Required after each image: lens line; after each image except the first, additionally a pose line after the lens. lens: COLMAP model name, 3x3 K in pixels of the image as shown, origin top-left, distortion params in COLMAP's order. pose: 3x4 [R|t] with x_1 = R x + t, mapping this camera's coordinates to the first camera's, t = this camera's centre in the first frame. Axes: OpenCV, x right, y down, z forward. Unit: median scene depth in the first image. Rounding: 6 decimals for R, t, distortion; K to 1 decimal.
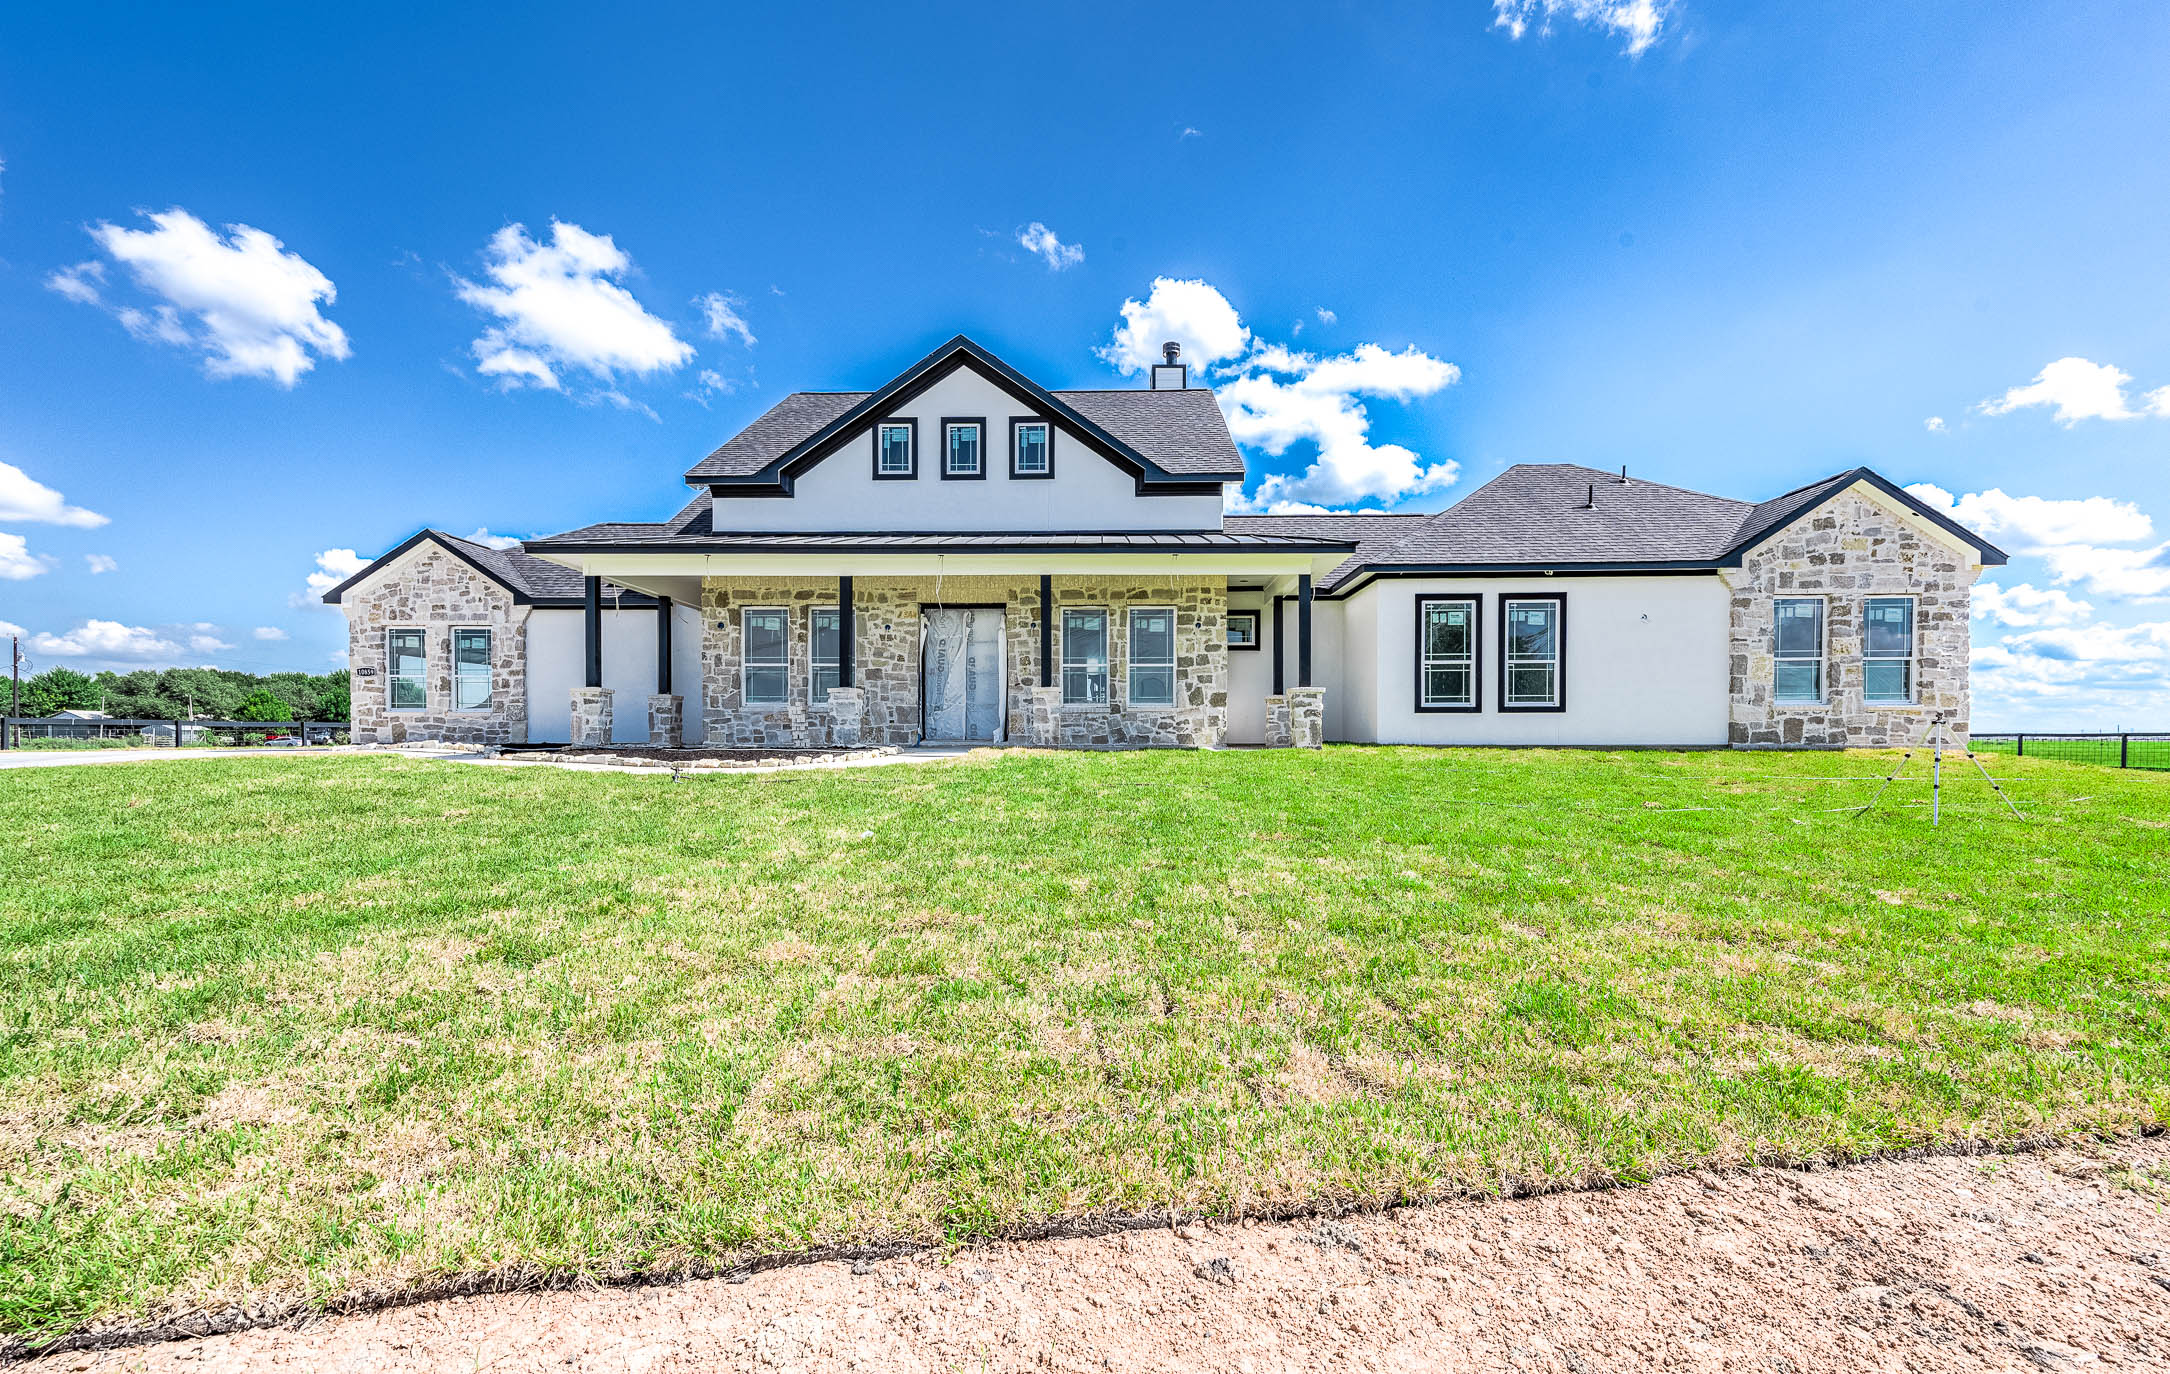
lens RADIAL K [[891.2, 0, 1087.4], [0, 891.2, 748.2], [0, 0, 1]] dist [0.030231, 0.005704]
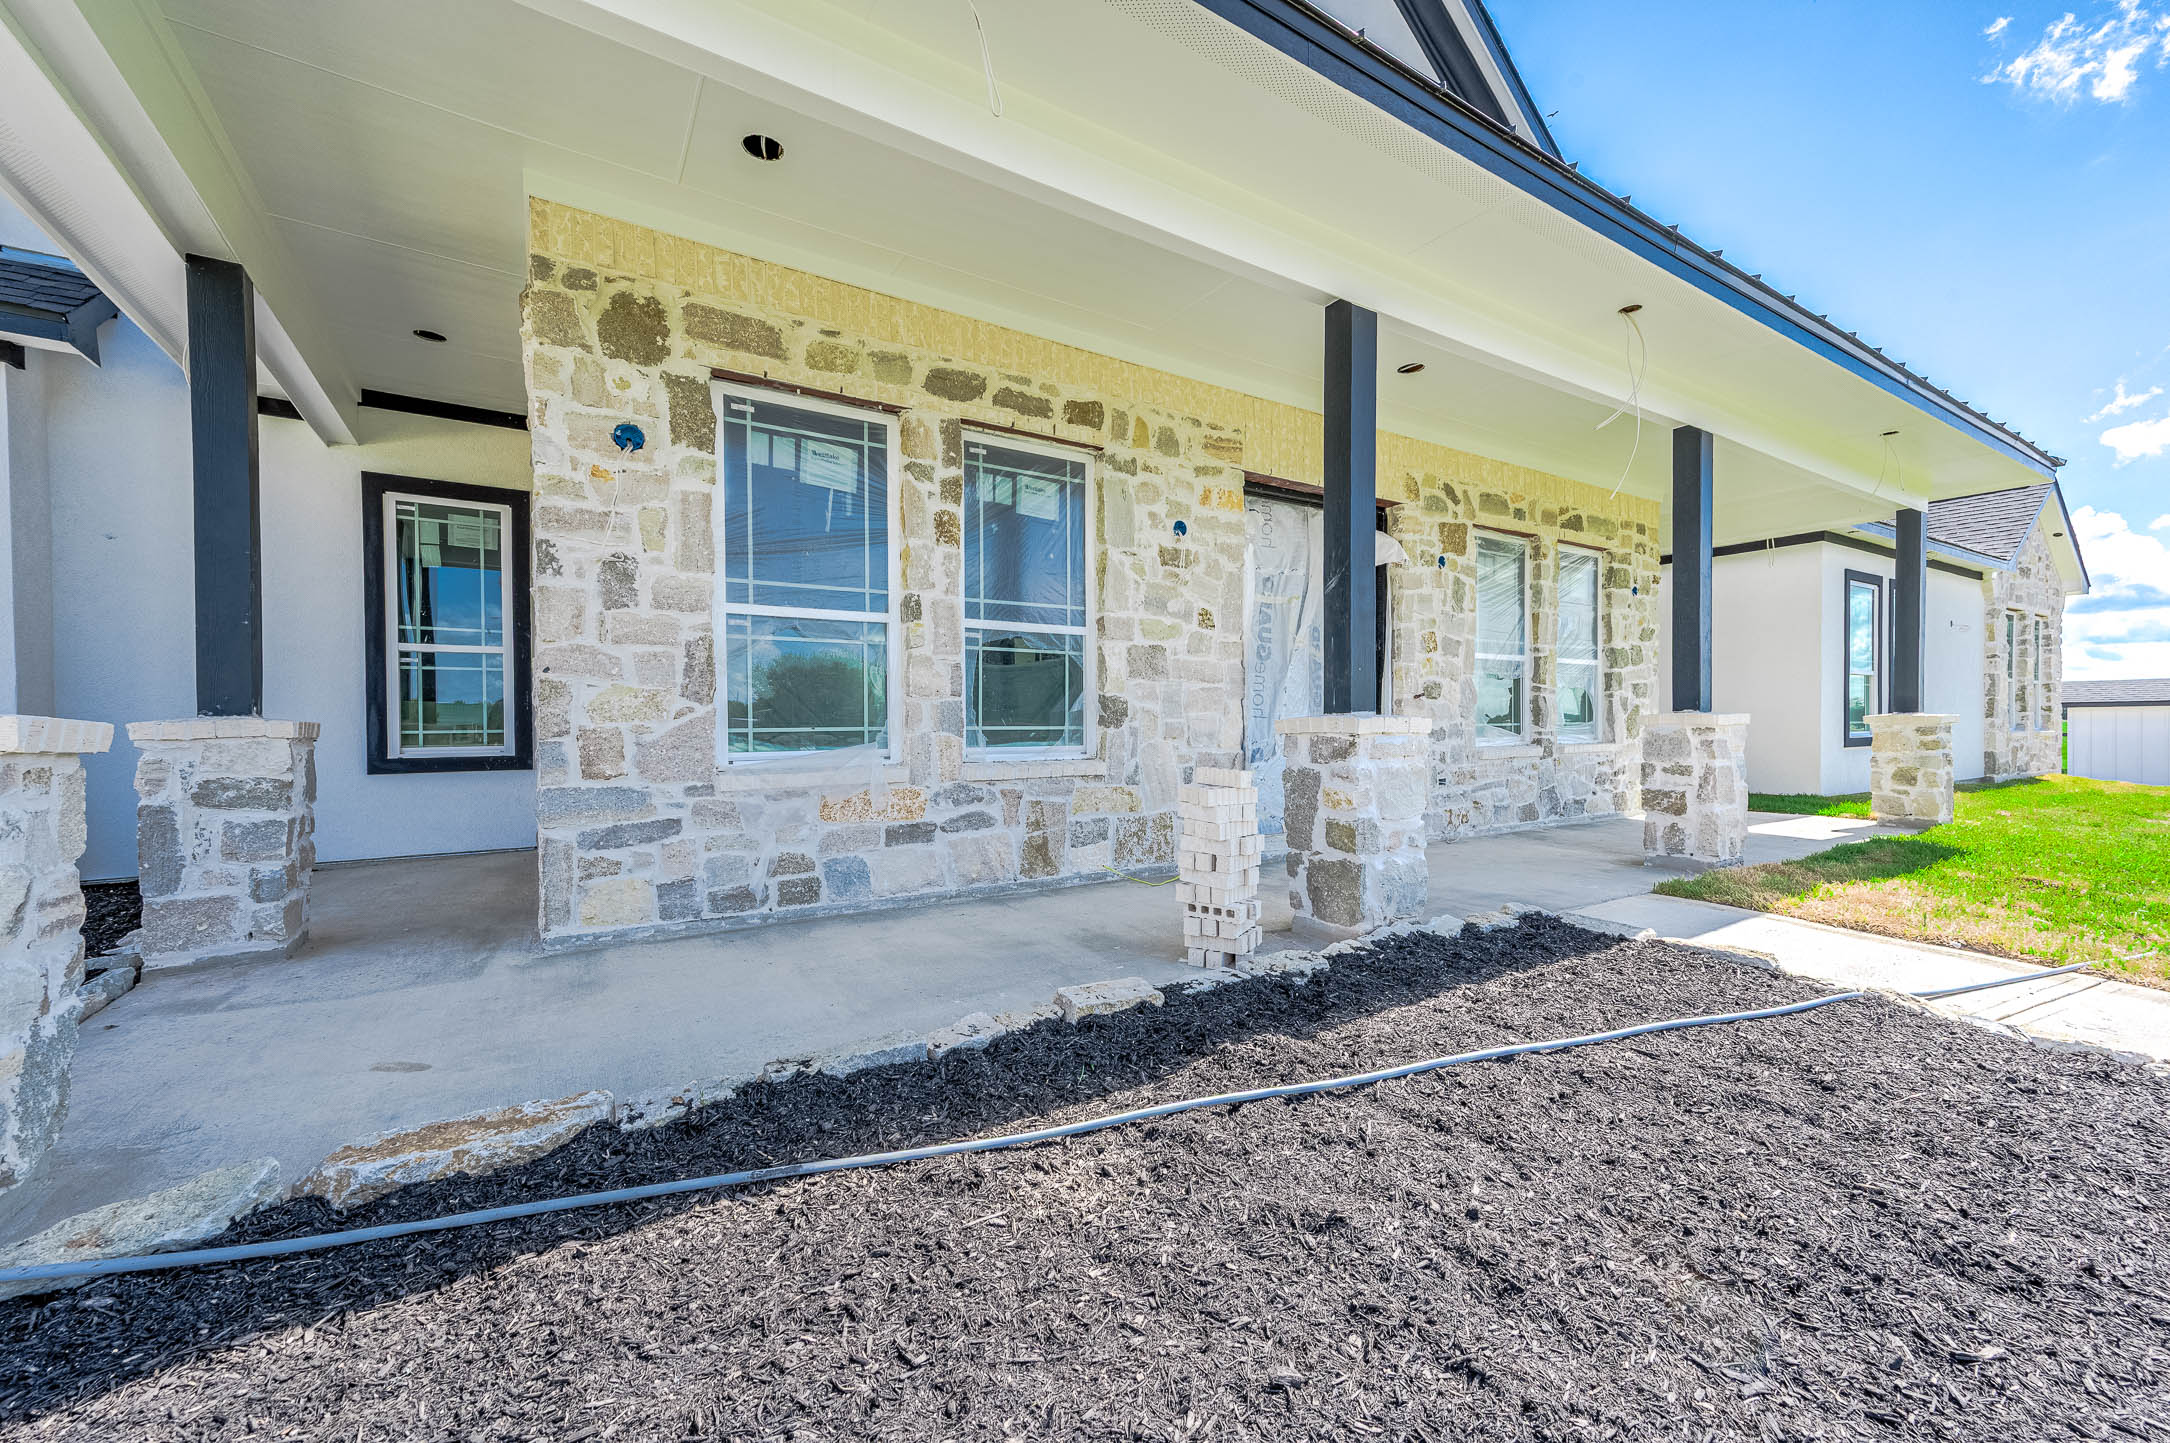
lens RADIAL K [[866.5, 0, 1089.0], [0, 866.5, 725.4], [0, 0, 1]] dist [0.031496, 0.000082]
pose [[0.815916, -0.008942, 0.578101, -0.446830], [0.013874, 0.999895, -0.004114, -0.057143], [-0.578003, 0.011377, 0.815955, 0.741024]]
